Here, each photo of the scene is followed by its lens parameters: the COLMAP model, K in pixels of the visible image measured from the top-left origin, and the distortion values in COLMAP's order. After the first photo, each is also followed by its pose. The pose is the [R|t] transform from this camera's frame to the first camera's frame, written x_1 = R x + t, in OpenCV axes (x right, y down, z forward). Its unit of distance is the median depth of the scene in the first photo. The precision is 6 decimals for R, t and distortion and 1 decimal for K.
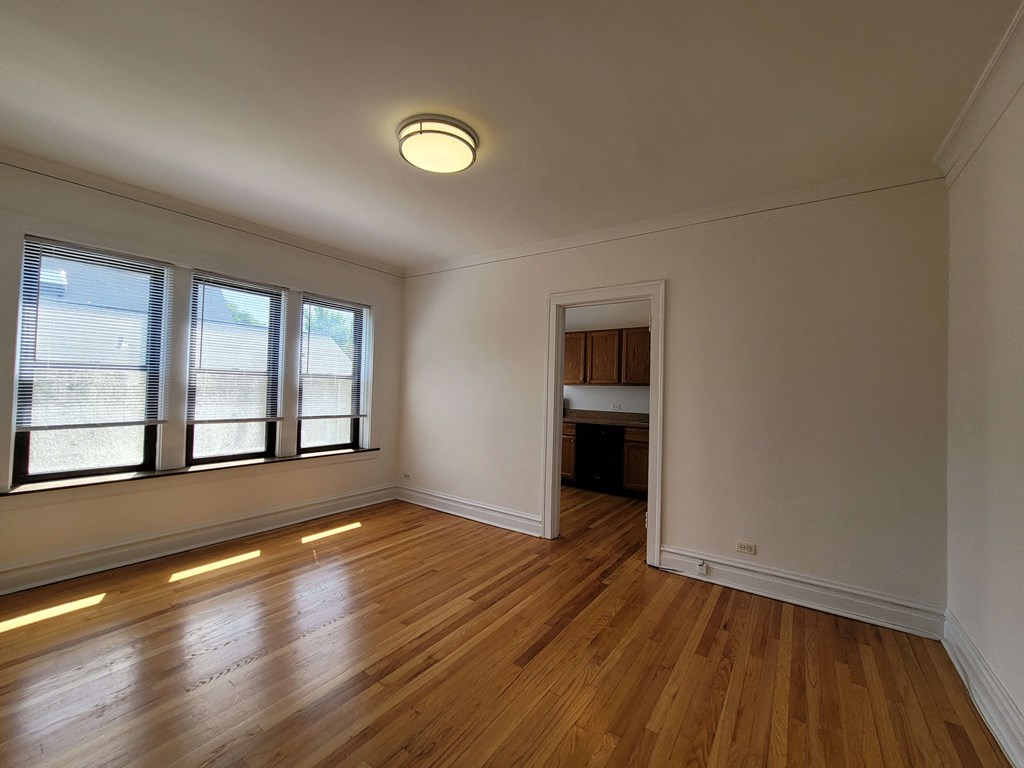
lens RADIAL K [[415.2, 0, 519.0], [0, 415.2, 382.1], [0, 0, 1]] dist [-0.000370, -0.000173]
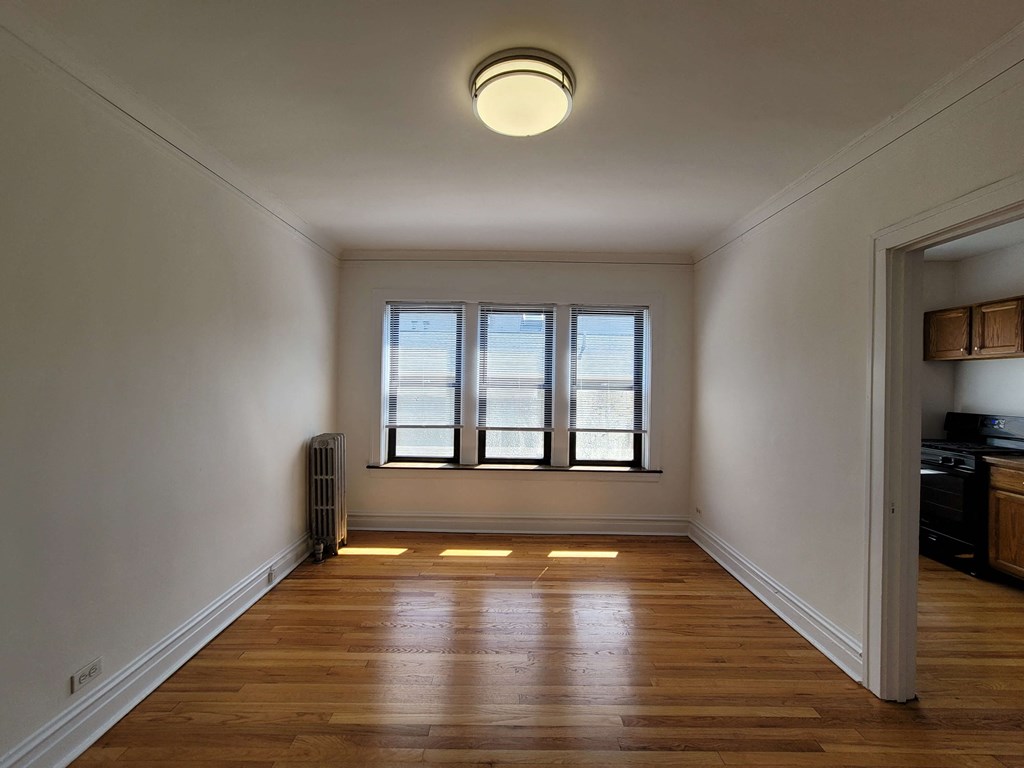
lens RADIAL K [[415.2, 0, 519.0], [0, 415.2, 382.1], [0, 0, 1]] dist [-0.000370, -0.000173]
pose [[0.578951, -0.038423, -0.814456, 0.228737], [0.010315, 0.999154, -0.039804, 0.010504], [0.815297, 0.014643, 0.578858, 0.322596]]
